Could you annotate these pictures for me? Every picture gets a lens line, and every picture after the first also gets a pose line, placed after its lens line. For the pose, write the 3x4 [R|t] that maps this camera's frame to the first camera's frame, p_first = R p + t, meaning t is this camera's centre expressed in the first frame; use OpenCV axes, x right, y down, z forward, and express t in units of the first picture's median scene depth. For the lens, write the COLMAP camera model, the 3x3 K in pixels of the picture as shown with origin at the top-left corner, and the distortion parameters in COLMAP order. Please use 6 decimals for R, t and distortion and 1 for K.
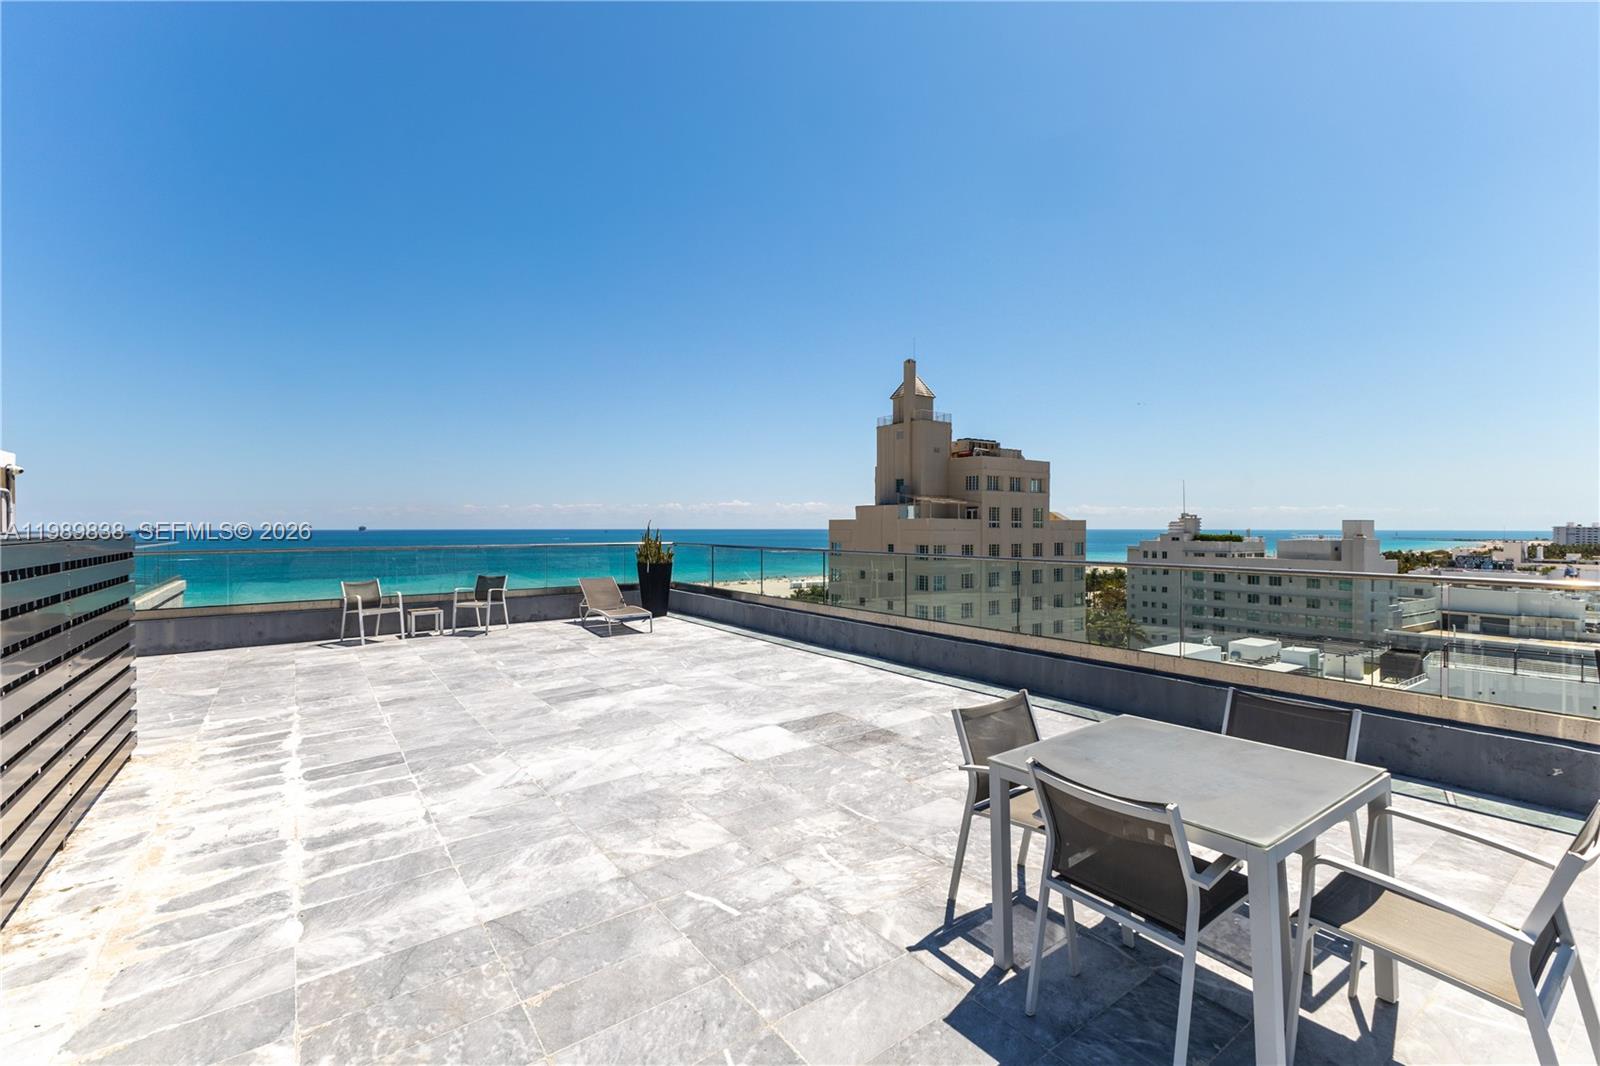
lens RADIAL K [[694.4, 0, 797.8], [0, 694.4, 531.9], [0, 0, 1]] dist [0.019268, -0.004812]
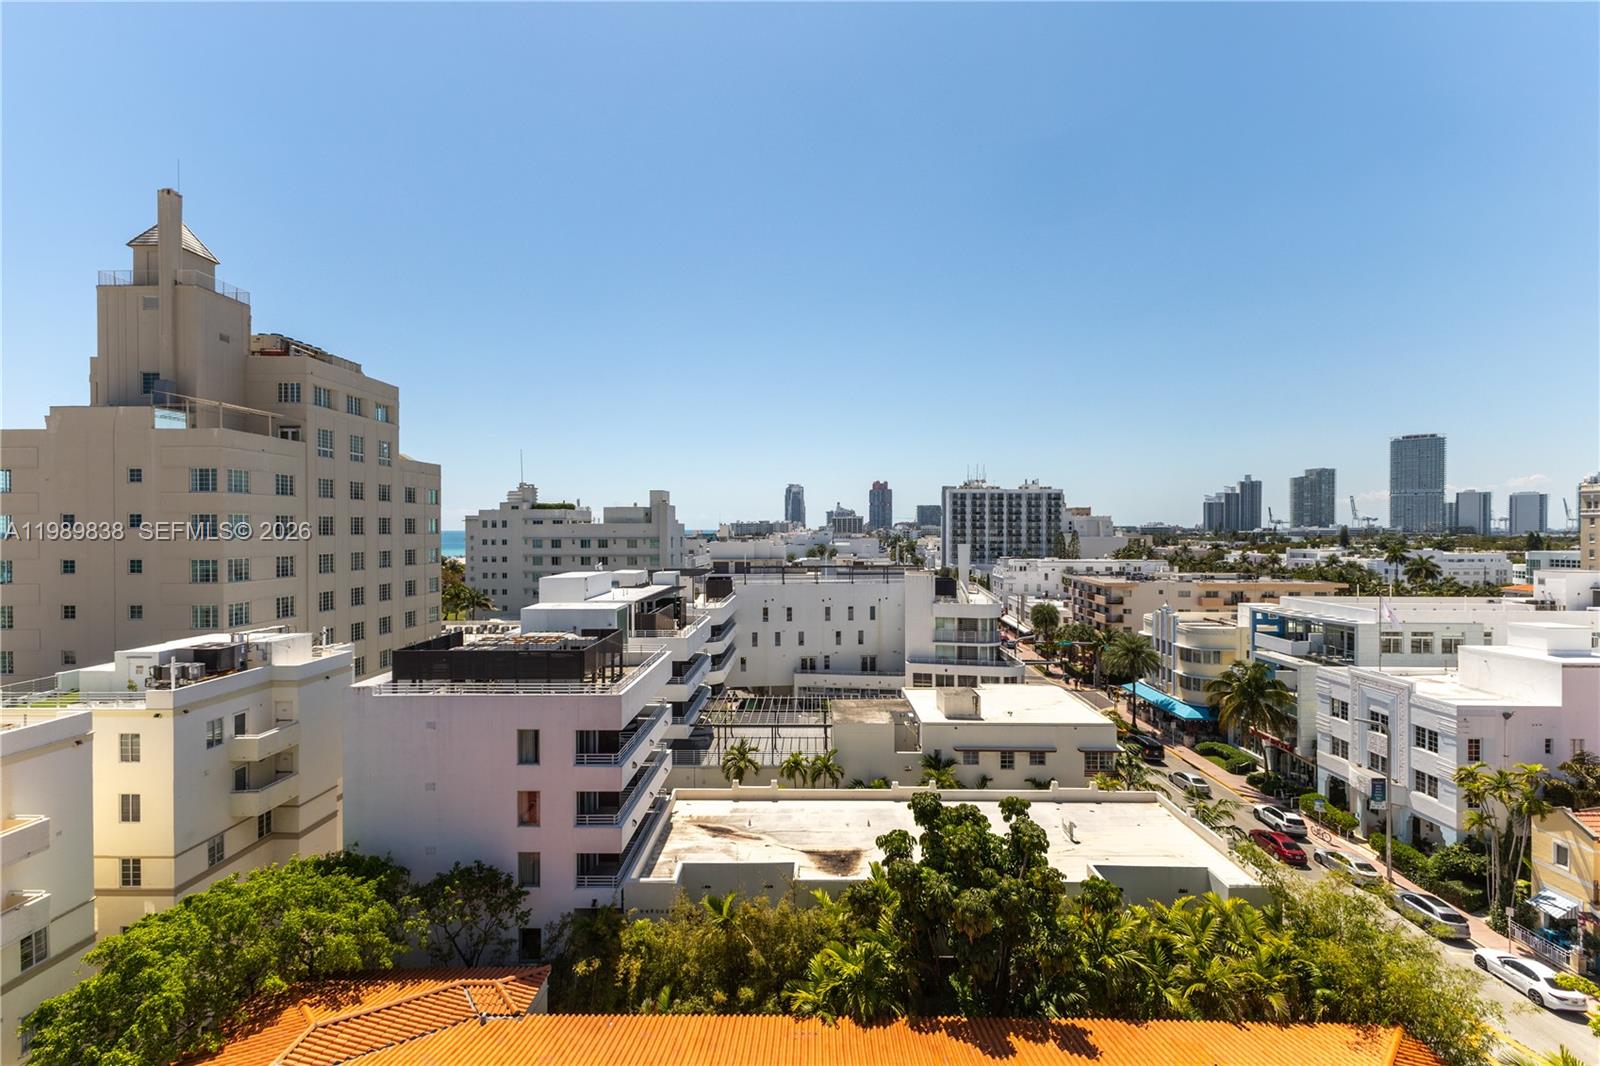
lens RADIAL K [[694.4, 0, 806.0], [0, 694.4, 529.2], [0, 0, 1]] dist [0.019268, -0.004812]
pose [[0.590600, -0.002511, 0.806960, -0.019609], [0.009438, 0.999948, -0.003796, 0.075333], [-0.806909, 0.009858, 0.590593, 0.129932]]
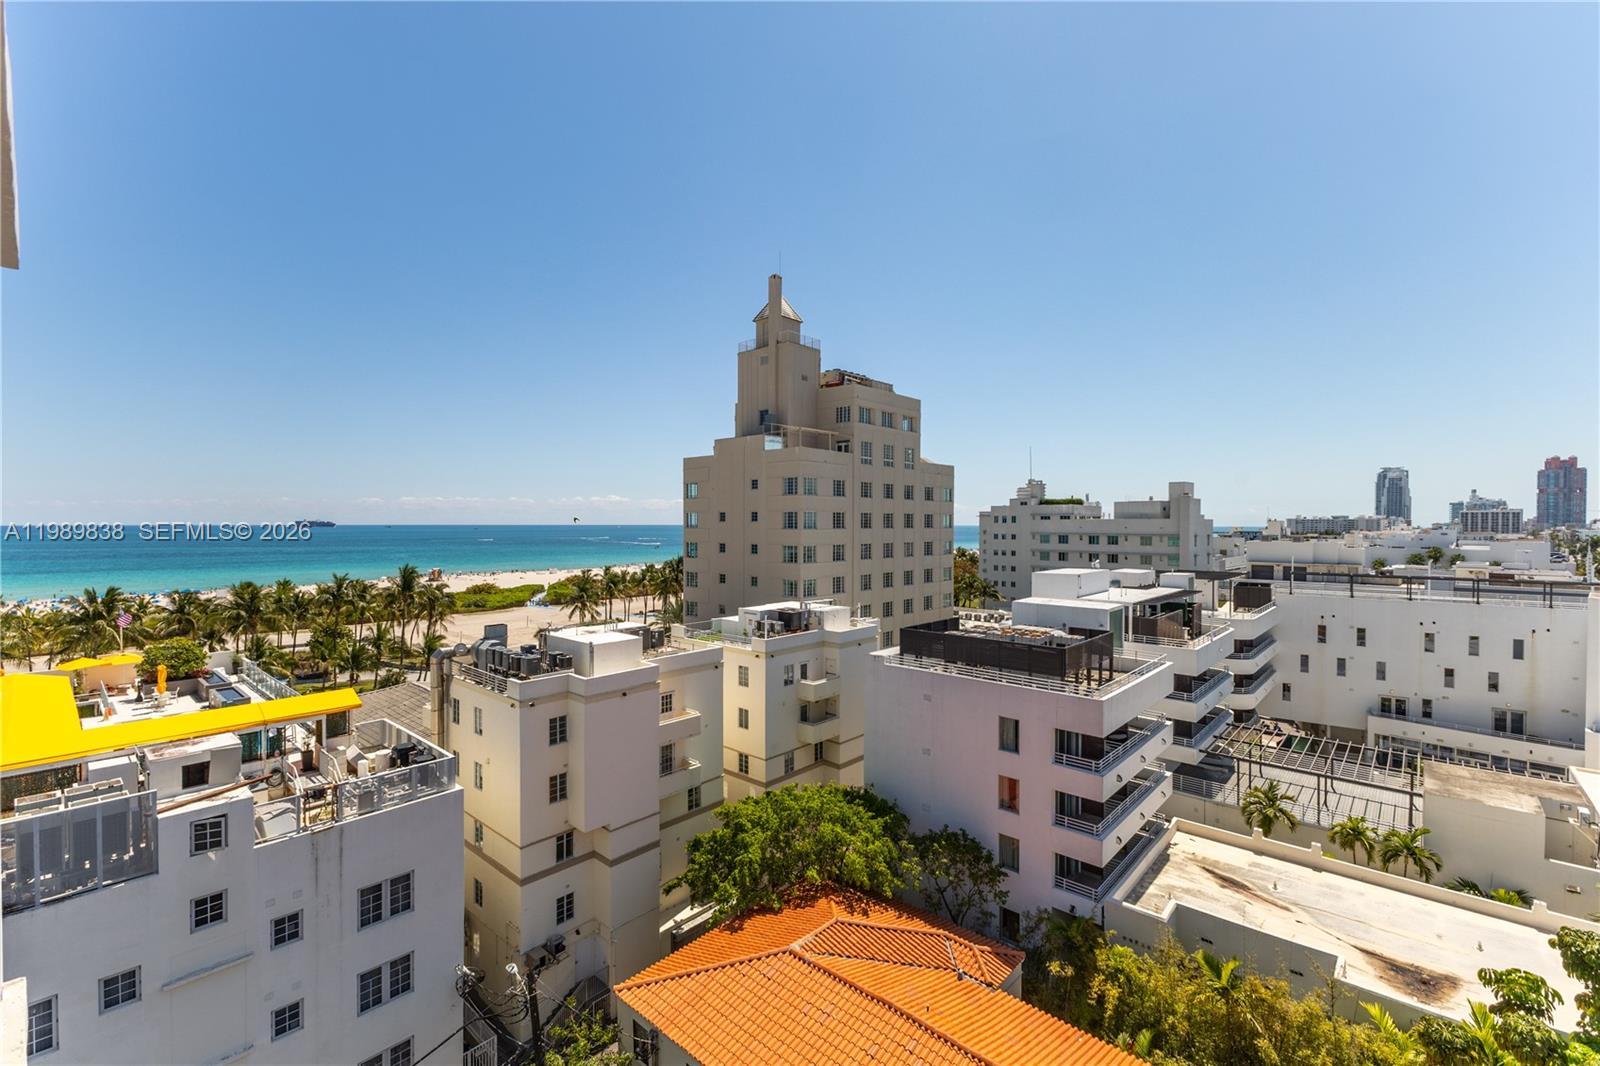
lens RADIAL K [[694.4, 0, 800.2], [0, 694.4, 530.8], [0, 0, 1]] dist [0.019268, -0.004812]
pose [[0.975619, 0.001468, 0.219465, -0.002823], [-0.001948, 0.999996, 0.001970, 0.075681], [-0.219461, -0.002350, 0.975618, 0.120366]]
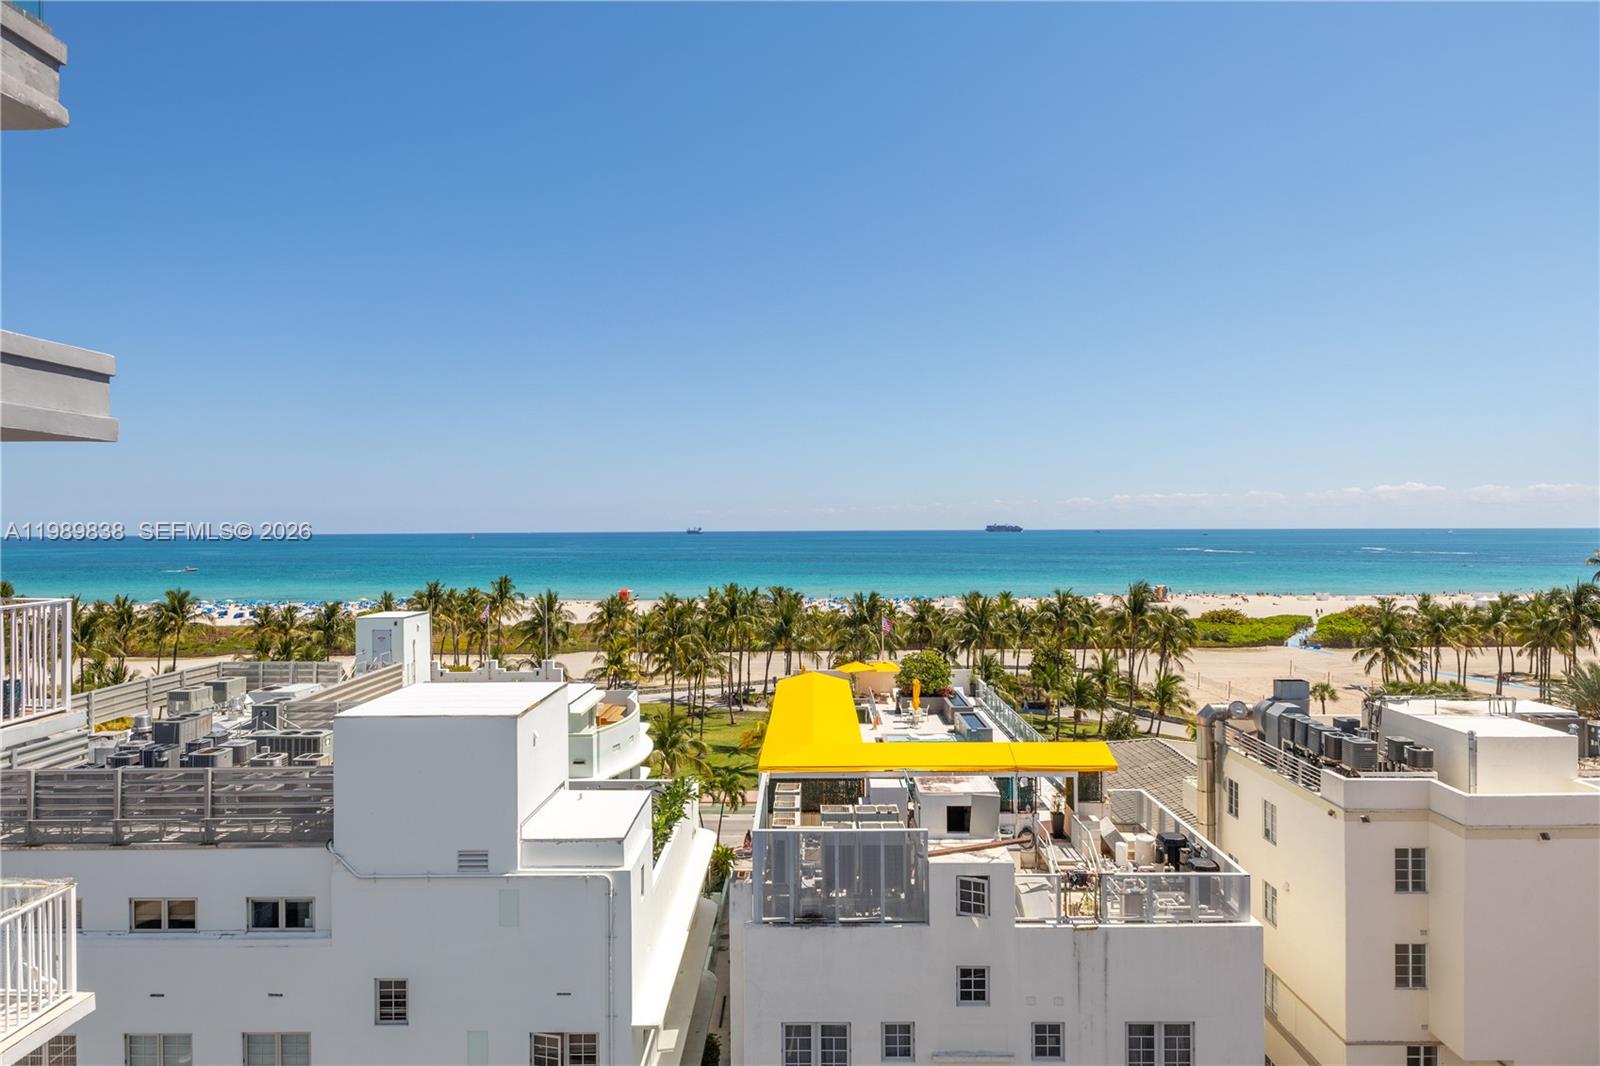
lens RADIAL K [[927.7, 0, 805.9], [0, 927.7, 529.3], [0, 0, 1]] dist [0.044724, -0.000230]
pose [[0.816389, 0.001017, -0.577501, -0.033143], [-0.003734, 0.999987, -0.003517, 0.074916], [0.577490, 0.005028, 0.816382, 0.152197]]
